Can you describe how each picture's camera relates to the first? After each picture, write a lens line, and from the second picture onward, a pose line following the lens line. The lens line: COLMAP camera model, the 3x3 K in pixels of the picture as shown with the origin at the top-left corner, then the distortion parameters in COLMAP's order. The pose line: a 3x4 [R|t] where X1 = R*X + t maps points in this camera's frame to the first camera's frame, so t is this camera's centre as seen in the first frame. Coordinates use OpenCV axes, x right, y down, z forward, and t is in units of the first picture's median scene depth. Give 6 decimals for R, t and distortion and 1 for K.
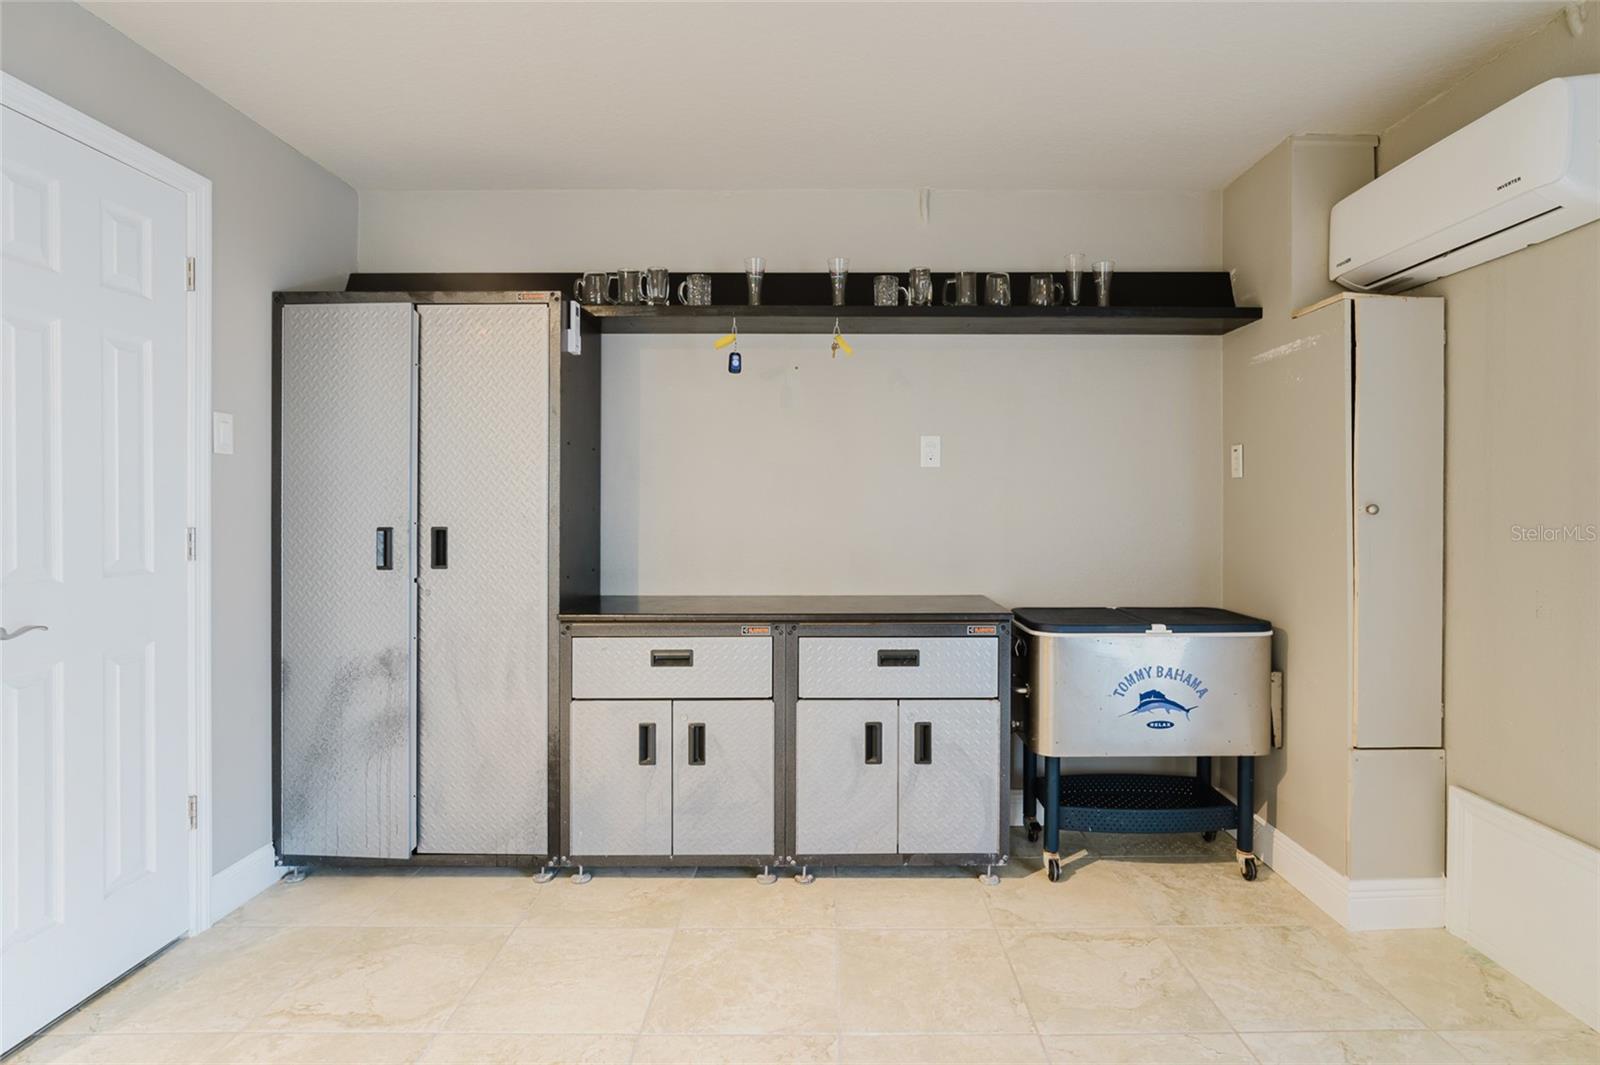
lens RADIAL K [[790.2, 0, 833.7], [0, 790.2, 513.0], [0, 0, 1]] dist [-0.012668, 0.000004]
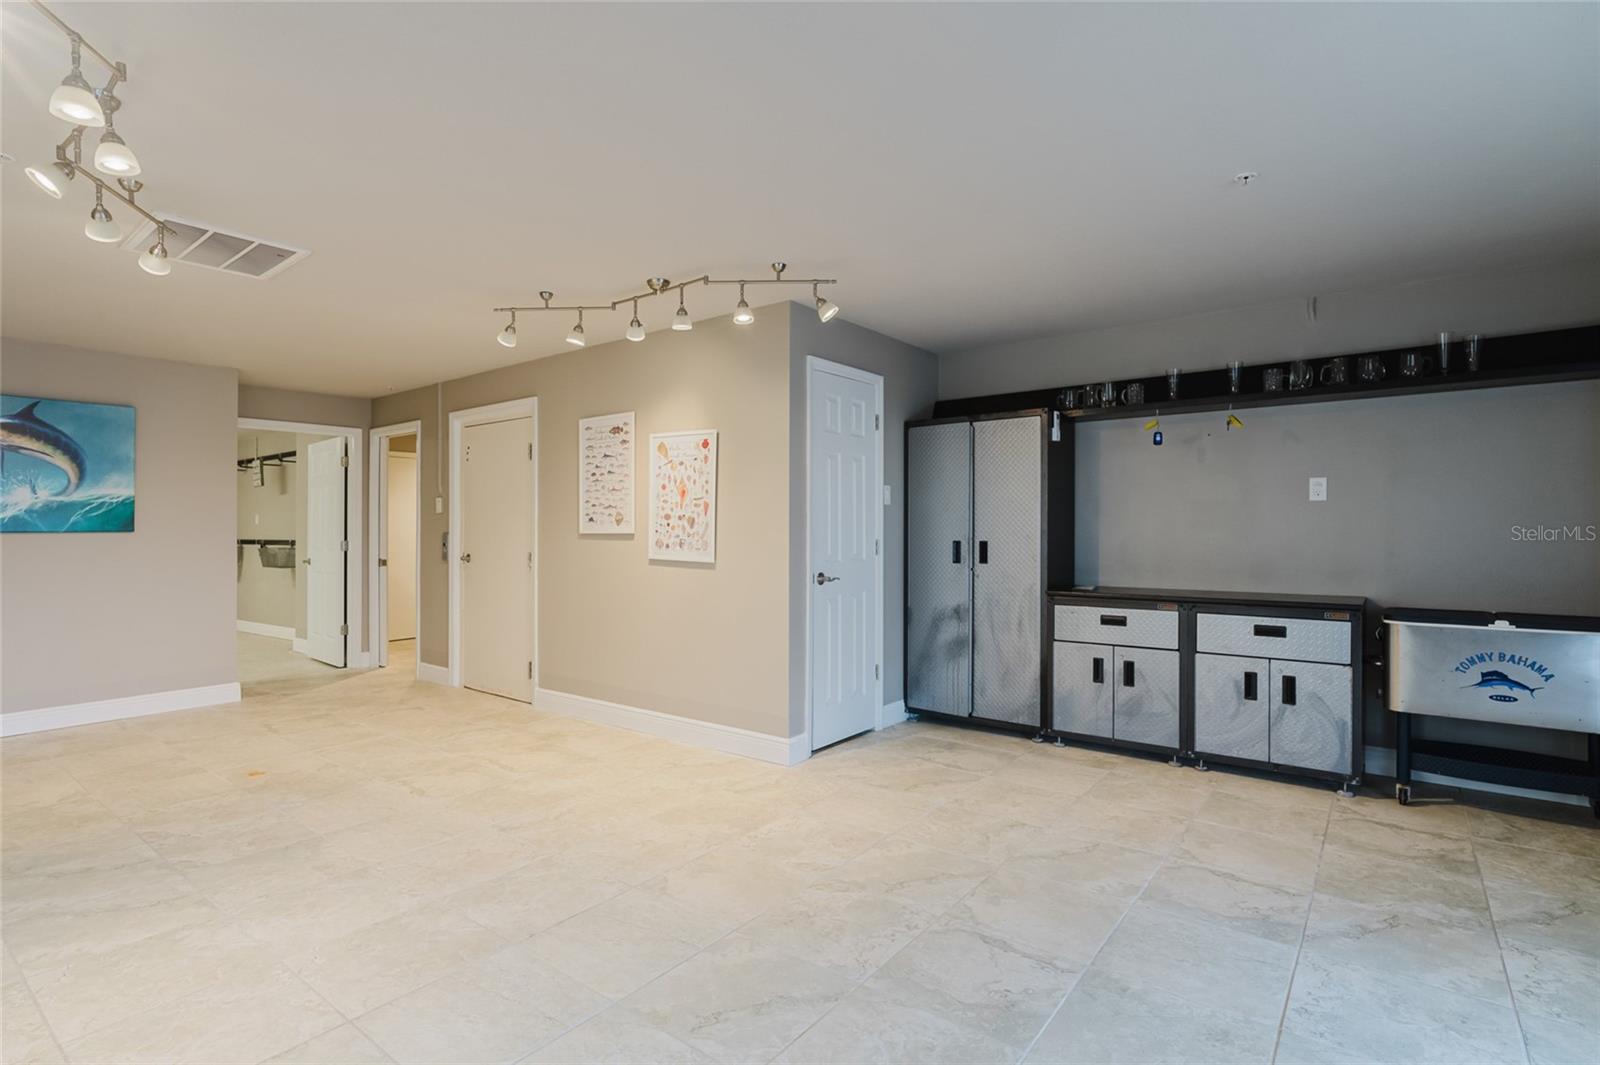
lens RADIAL K [[787.4, 0, 795.5], [0, 787.4, 525.5], [0, 0, 1]] dist [-0.004305, 0.000855]
pose [[0.783289, -0.004376, -0.621642, 0.305481], [-0.004035, 0.999918, -0.012122, 0.005657], [0.621645, 0.012003, 0.783207, -0.728734]]
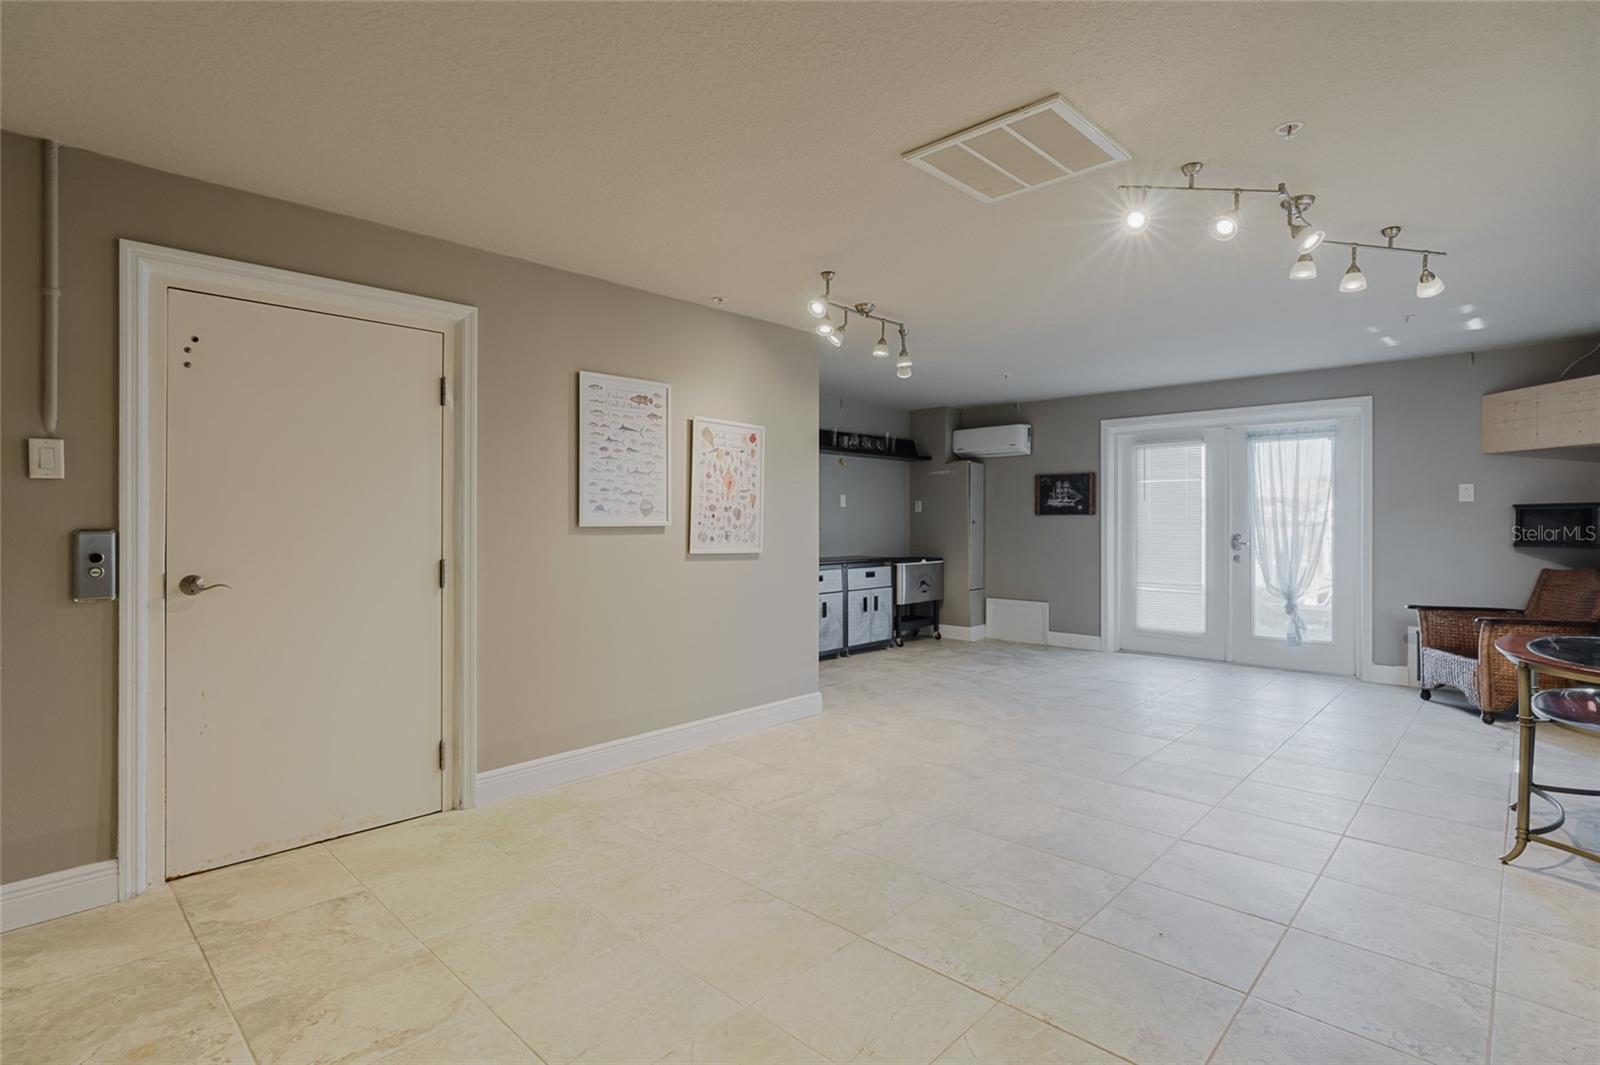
lens RADIAL K [[787.4, 0, 795.5], [0, 787.4, 525.5], [0, 0, 1]] dist [-0.004305, 0.000855]
pose [[0.696421, -0.004530, 0.717619, -2.177247], [0.007861, 0.999968, -0.001316, 0.006904], [-0.717591, 0.006558, 0.696434, -0.810545]]
